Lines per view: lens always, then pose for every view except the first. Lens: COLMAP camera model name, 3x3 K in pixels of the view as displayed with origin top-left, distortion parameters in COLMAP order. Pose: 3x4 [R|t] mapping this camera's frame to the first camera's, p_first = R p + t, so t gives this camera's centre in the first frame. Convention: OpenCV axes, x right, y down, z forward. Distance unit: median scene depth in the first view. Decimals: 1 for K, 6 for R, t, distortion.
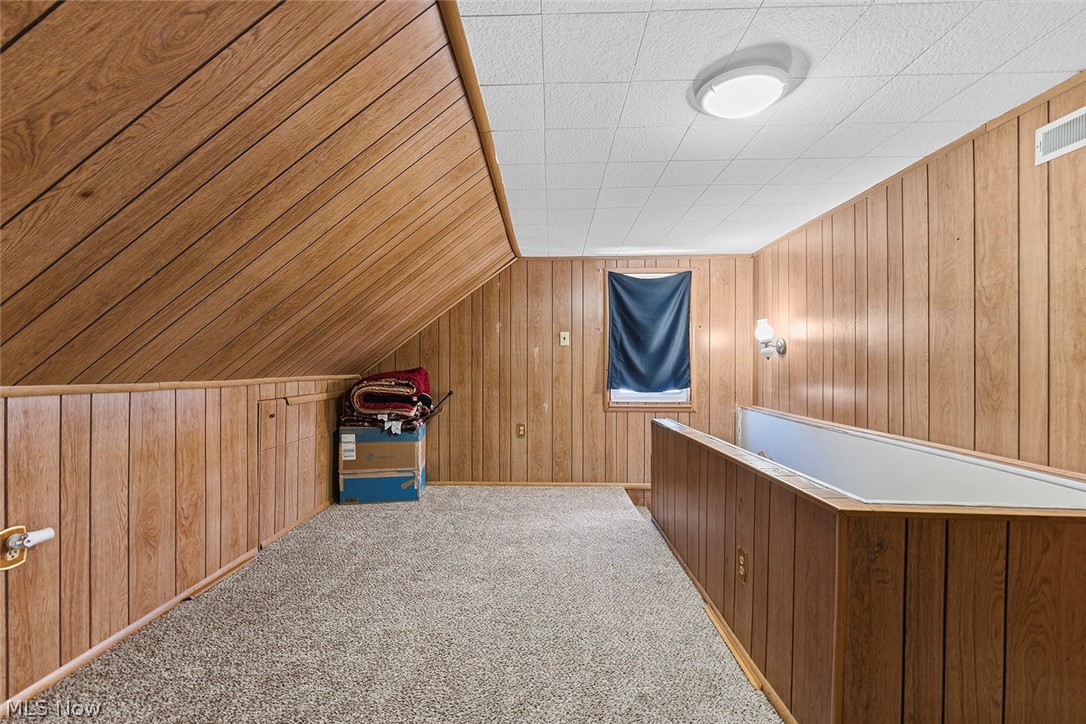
lens RADIAL K [[438.6, 0, 536.8], [0, 438.6, 365.4], [0, 0, 1]] dist [-0.002079, 0.000283]
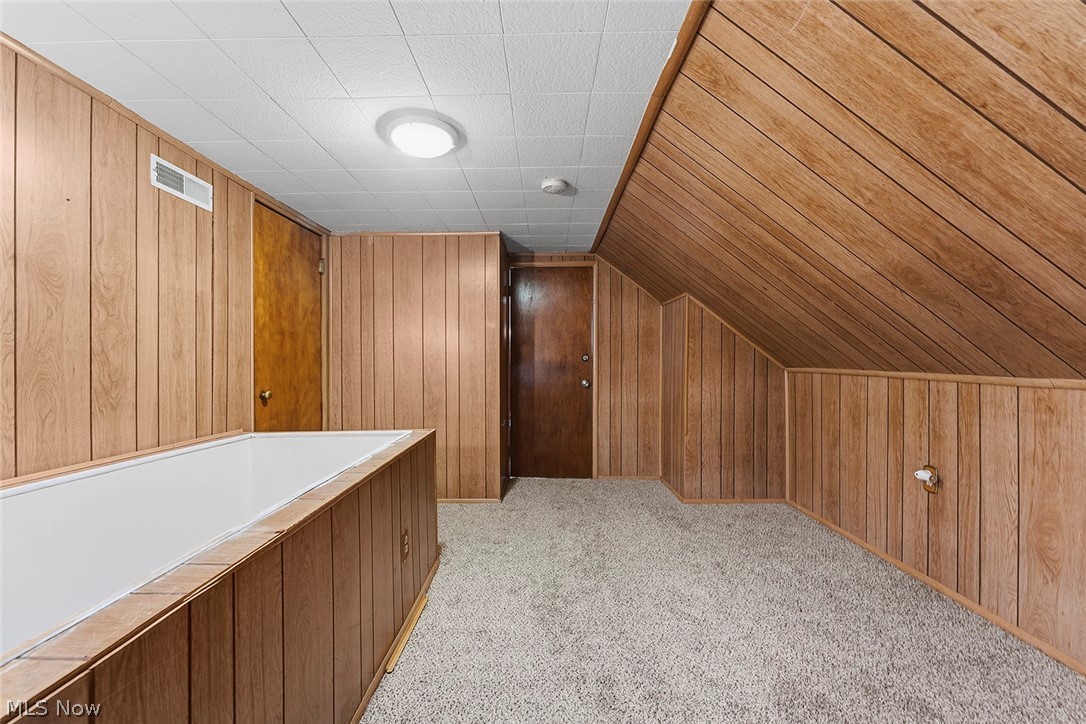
lens RADIAL K [[438.6, 0, 536.8], [0, 438.6, 365.4], [0, 0, 1]] dist [-0.002079, 0.000283]
pose [[-0.999951, 0.002684, -0.009566, 0.142585], [0.002596, 0.999954, 0.009187, 0.003342], [0.009590, 0.009162, -0.999912, 1.957100]]
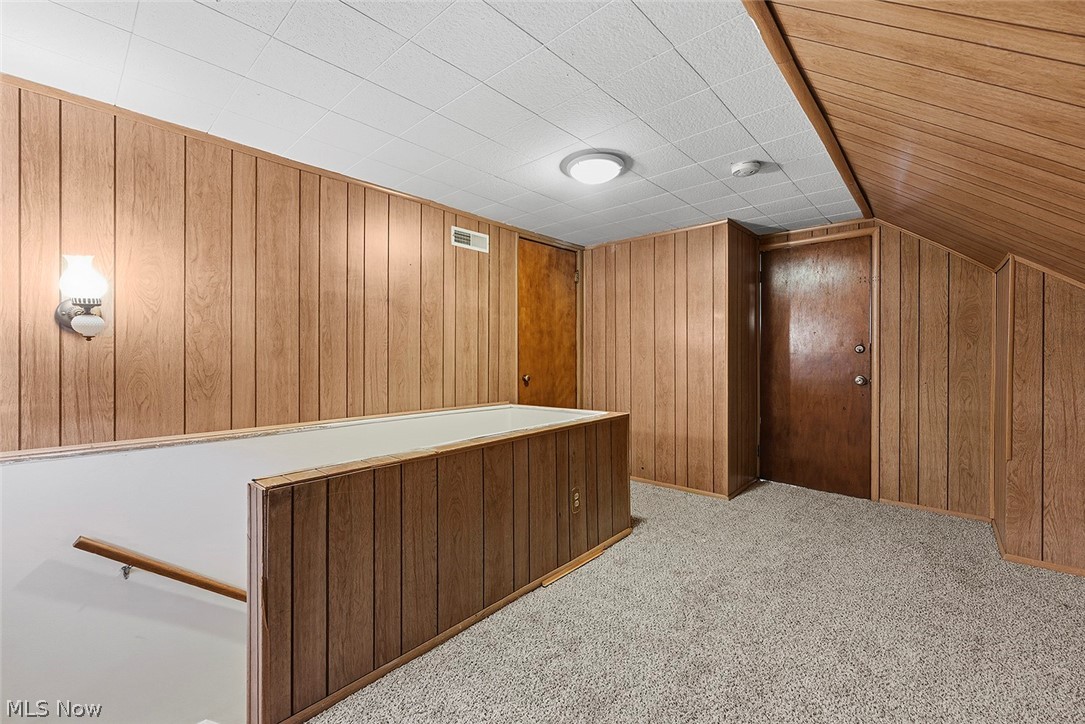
lens RADIAL K [[443.1, 0, 529.6], [0, 443.1, 356.3], [0, 0, 1]] dist [-0.000951, 0.000385]
pose [[-0.750983, -0.000892, 0.660321, -0.306236], [0.002649, 0.999987, 0.004363, 0.004745], [-0.660317, 0.005026, -0.750970, 1.992848]]
